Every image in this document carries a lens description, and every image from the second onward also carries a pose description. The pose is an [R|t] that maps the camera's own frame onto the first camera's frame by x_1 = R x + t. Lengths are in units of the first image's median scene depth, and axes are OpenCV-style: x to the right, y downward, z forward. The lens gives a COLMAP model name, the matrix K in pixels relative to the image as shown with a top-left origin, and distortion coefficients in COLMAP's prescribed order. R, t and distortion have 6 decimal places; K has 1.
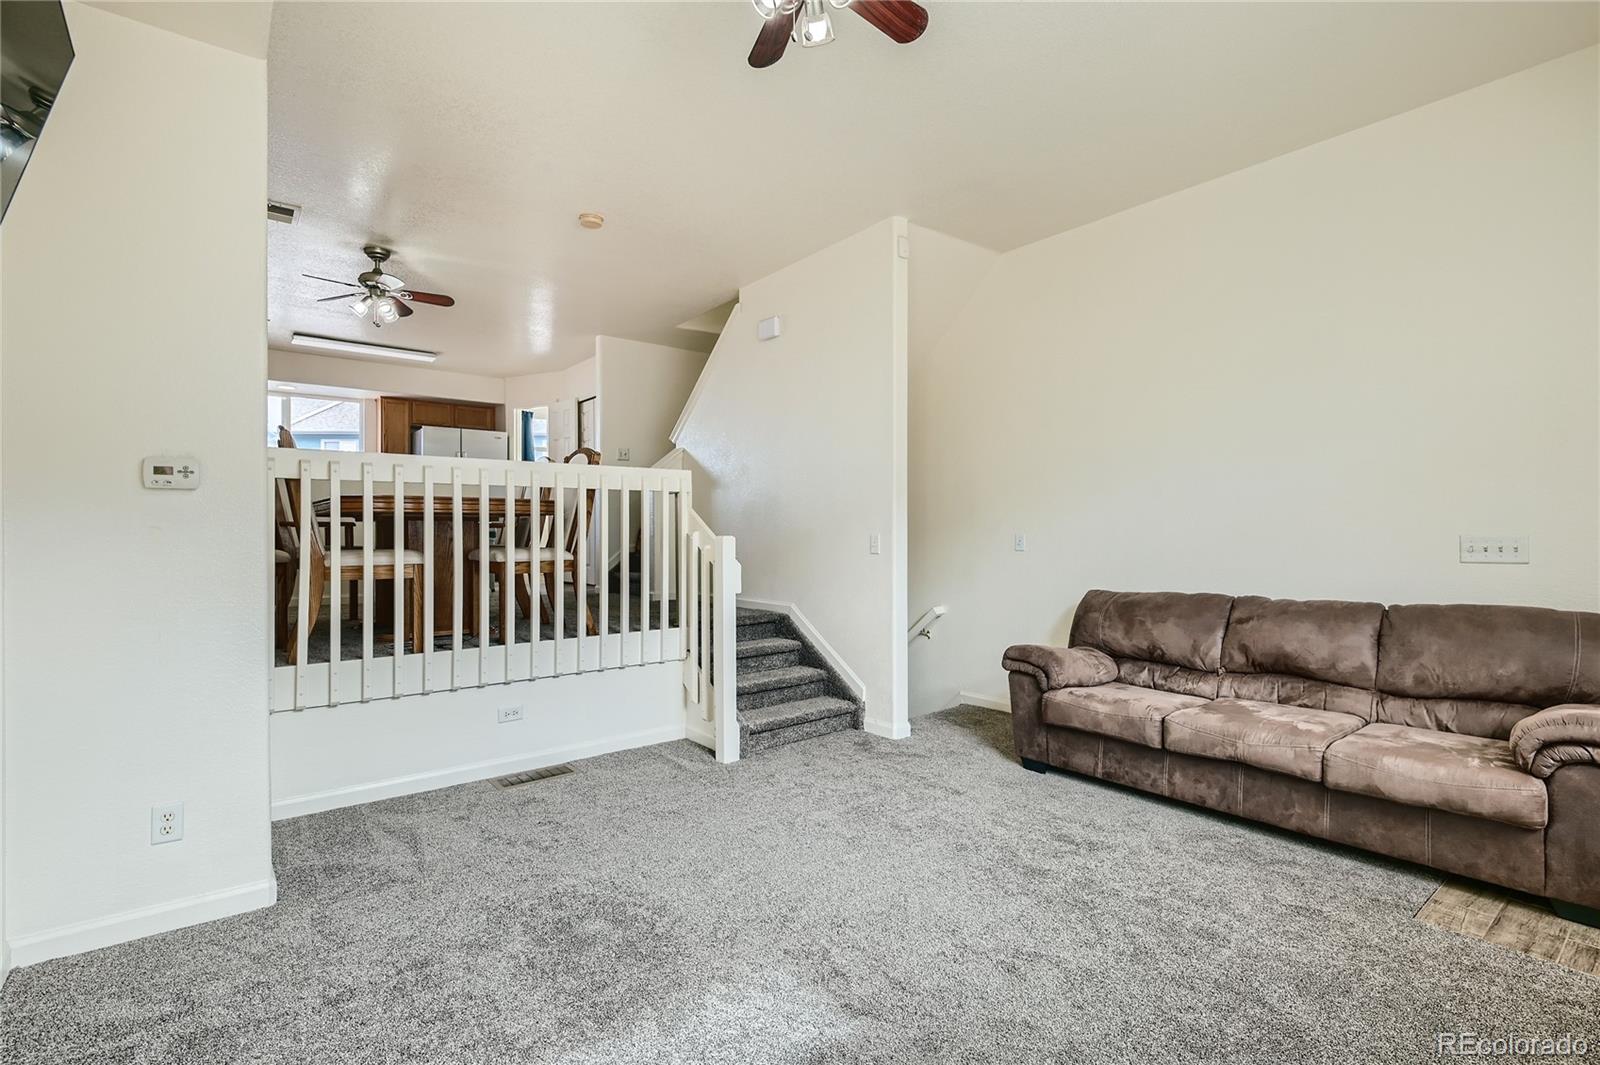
lens RADIAL K [[732.0, 0, 805.9], [0, 732.0, 527.4], [0, 0, 1]] dist [-0.001959, -0.007970]
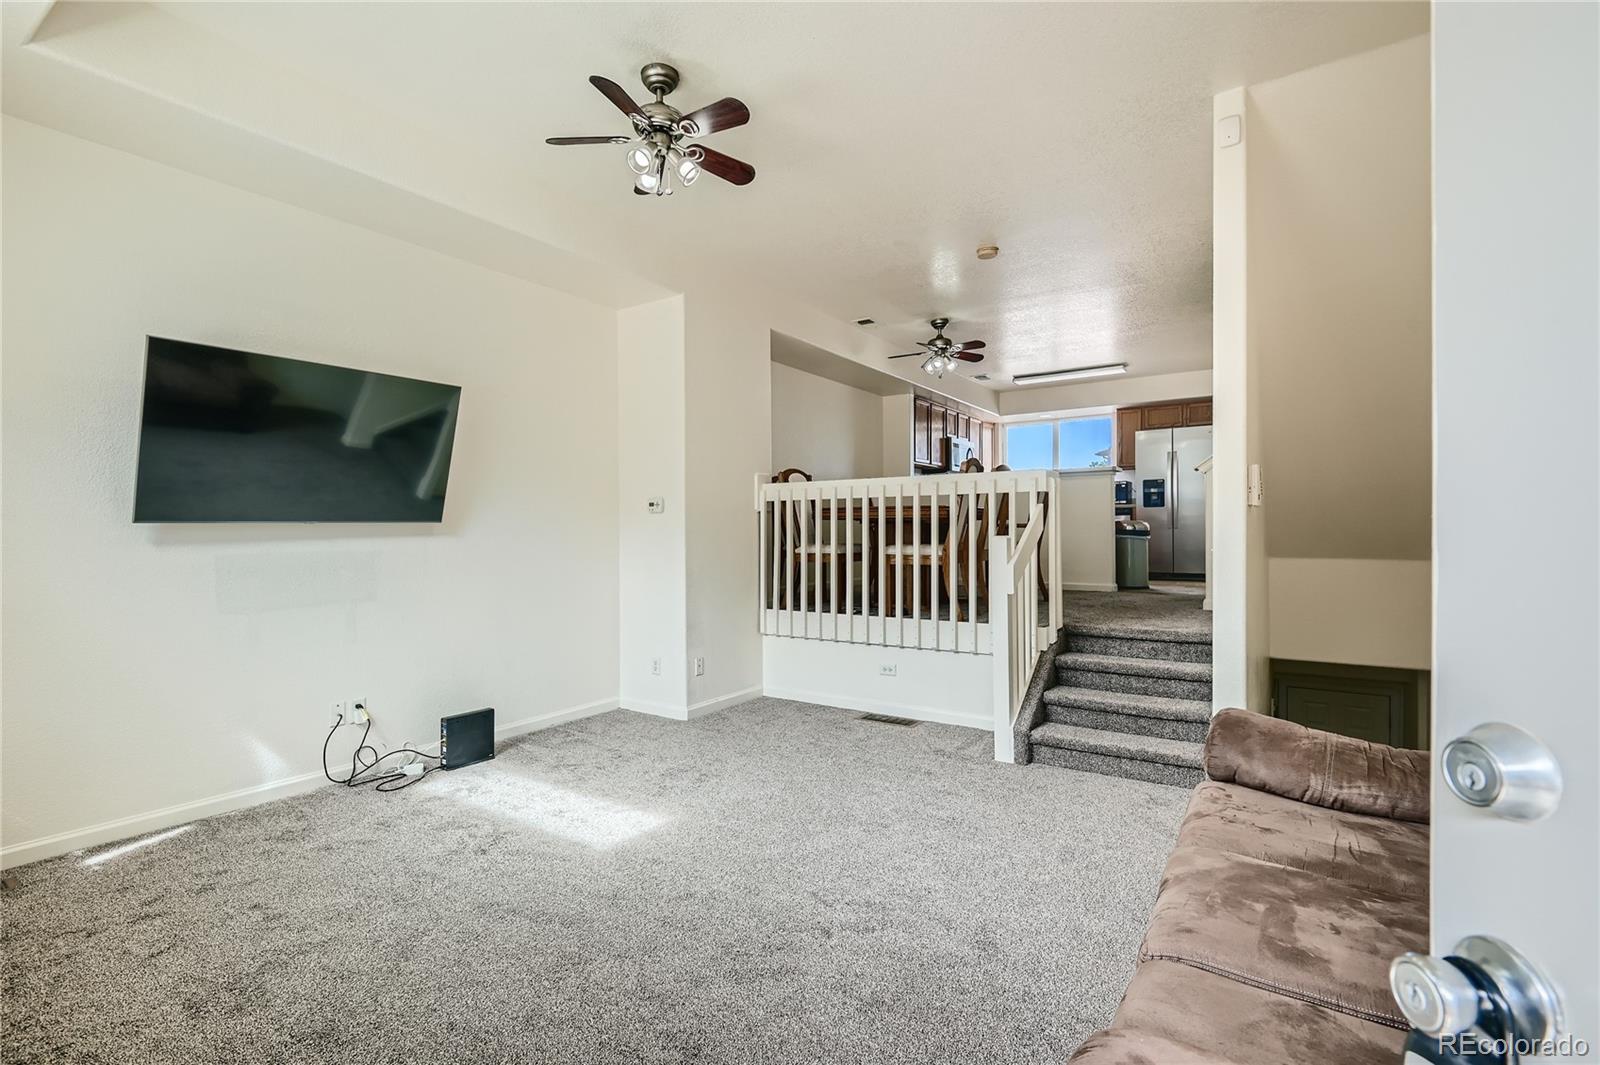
lens RADIAL K [[732.0, 0, 807.5], [0, 732.0, 532.0], [0, 0, 1]] dist [-0.001959, -0.007970]
pose [[0.298413, 0.005473, -0.954421, 0.762201], [0.007255, 0.999942, 0.008002, -0.004792], [0.954409, -0.009312, 0.298356, 0.438923]]
